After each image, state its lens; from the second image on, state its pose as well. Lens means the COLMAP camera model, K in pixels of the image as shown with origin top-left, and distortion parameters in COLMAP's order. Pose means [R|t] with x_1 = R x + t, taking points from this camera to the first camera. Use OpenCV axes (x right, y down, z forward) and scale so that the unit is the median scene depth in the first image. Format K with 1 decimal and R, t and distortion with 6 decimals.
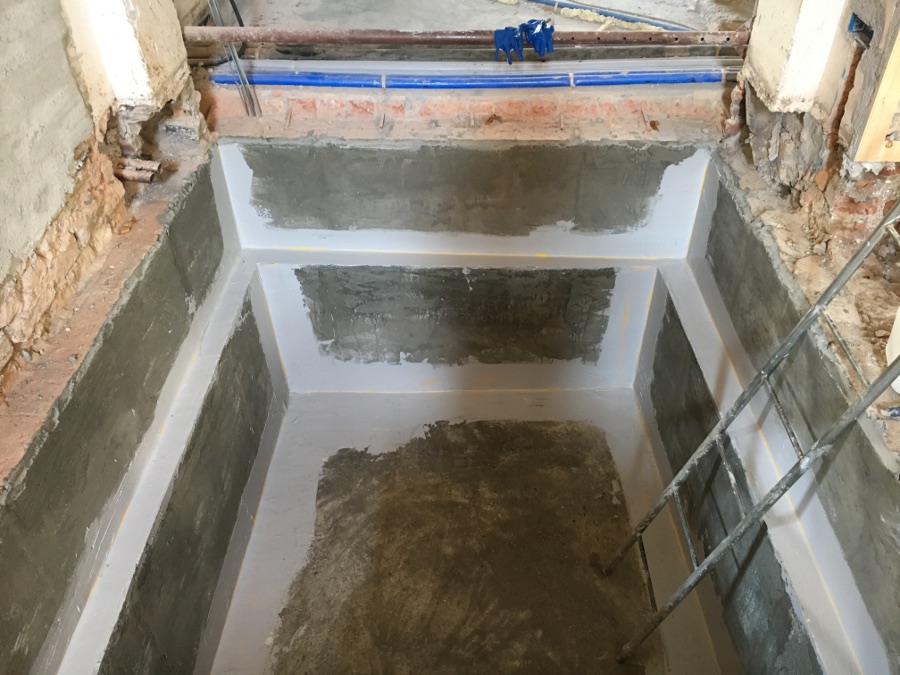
lens RADIAL K [[759.7, 0, 450.0], [0, 759.7, 337.5], [0, 0, 1]] dist [0.103682, -0.139294]
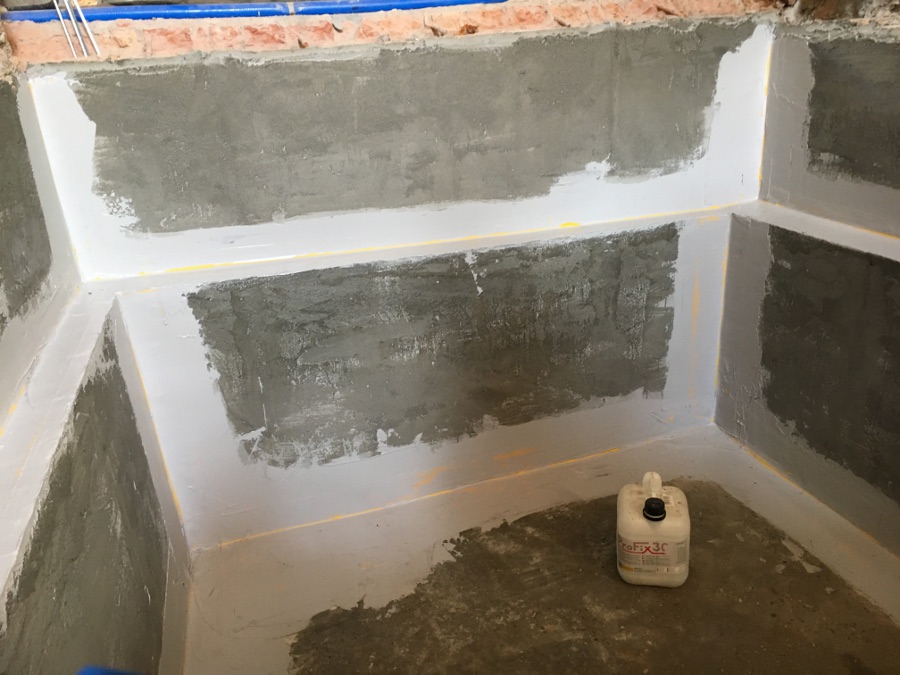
lens RADIAL K [[759.7, 0, 450.0], [0, 759.7, 337.5], [0, 0, 1]] dist [0.103682, -0.139294]
pose [[0.951243, -0.163337, 0.261645, -0.179693], [0.237822, 0.928570, -0.284954, 0.157282], [-0.196413, 0.333286, 0.922140, 0.460915]]
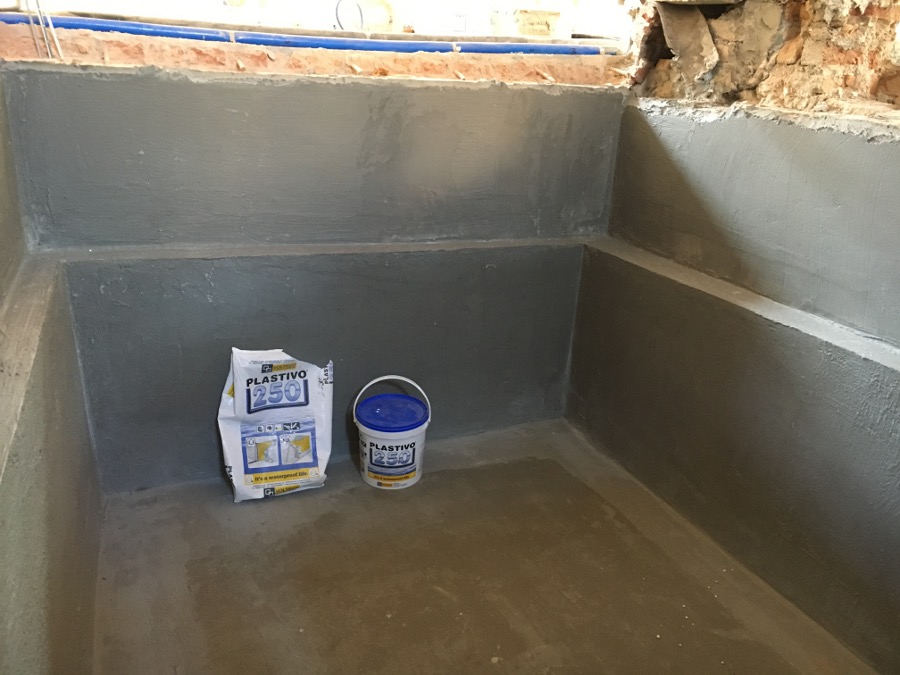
lens RADIAL K [[759.7, 0, 450.0], [0, 759.7, 337.5], [0, 0, 1]] dist [0.103682, -0.139294]
pose [[0.918742, -0.086995, 0.385155, -0.215288], [0.207735, 0.936018, -0.284107, 0.228285], [-0.335796, 0.341031, 0.878031, 0.345971]]
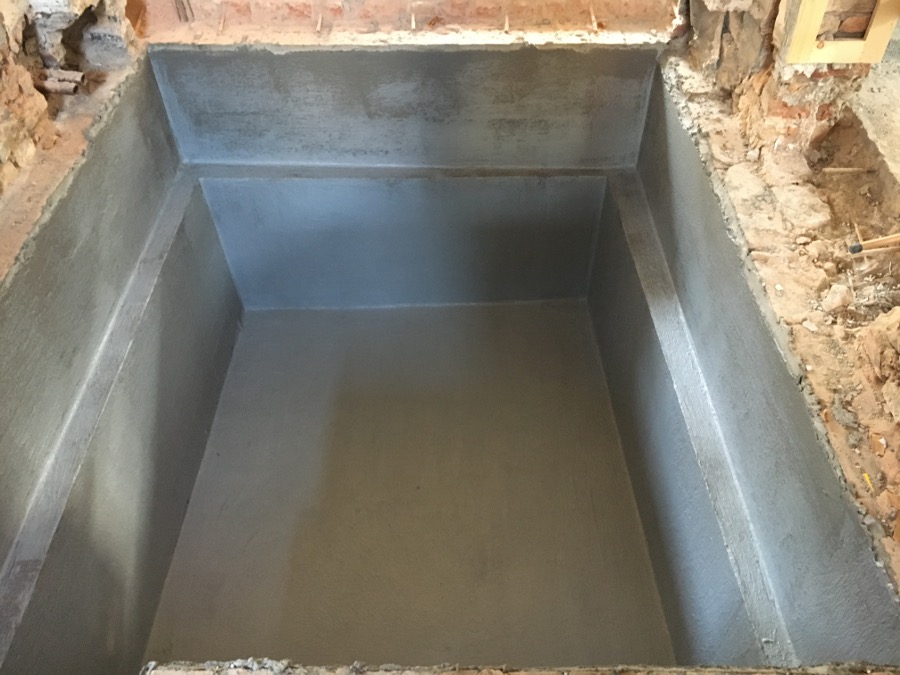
lens RADIAL K [[759.7, 0, 450.0], [0, 759.7, 337.5], [0, 0, 1]] dist [0.103682, -0.139294]
pose [[0.999858, -0.015488, 0.006660, 0.061541], [0.014648, 0.993640, 0.111648, 0.000810], [-0.008347, -0.111534, 0.993726, -0.004043]]
